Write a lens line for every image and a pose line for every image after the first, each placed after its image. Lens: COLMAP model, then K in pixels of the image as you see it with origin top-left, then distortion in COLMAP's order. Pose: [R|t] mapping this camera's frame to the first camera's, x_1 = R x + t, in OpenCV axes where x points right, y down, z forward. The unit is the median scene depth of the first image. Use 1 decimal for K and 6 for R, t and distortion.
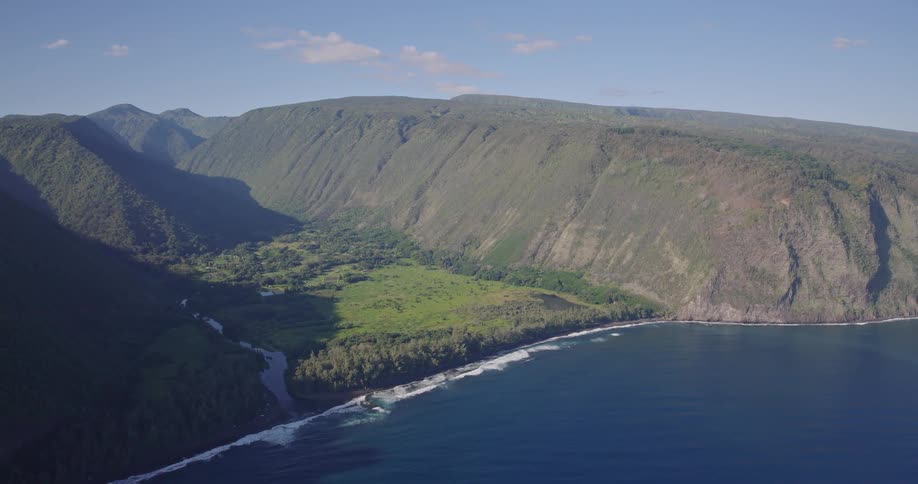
lens RADIAL K [[632.1, 0, 460.6], [0, 632.1, 244.3], [0, 0, 1]] dist [-0.109675, 0.002936]
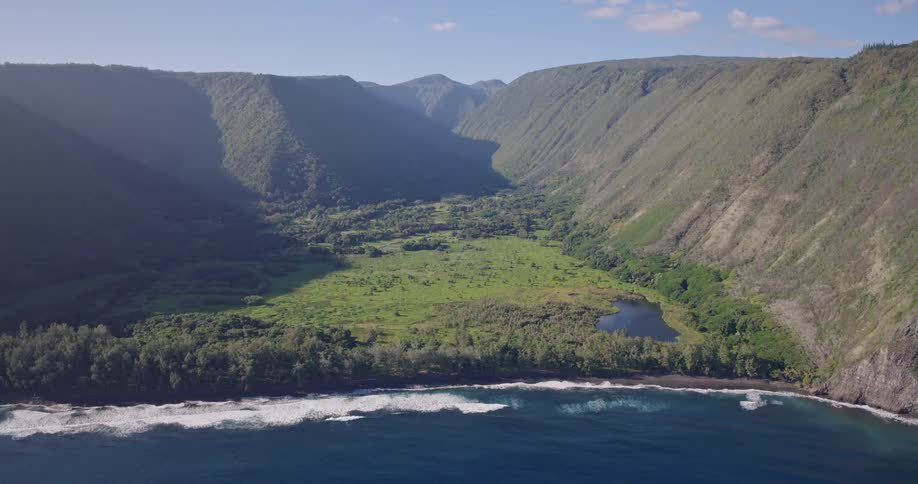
lens RADIAL K [[632.1, 0, 458.0], [0, 632.1, 241.4], [0, 0, 1]] dist [-0.109675, 0.002936]
pose [[0.859229, 0.092435, -0.503171, 0.248774], [-0.078969, 0.995717, 0.048068, 0.009839], [0.505459, -0.001567, 0.862849, 0.380019]]
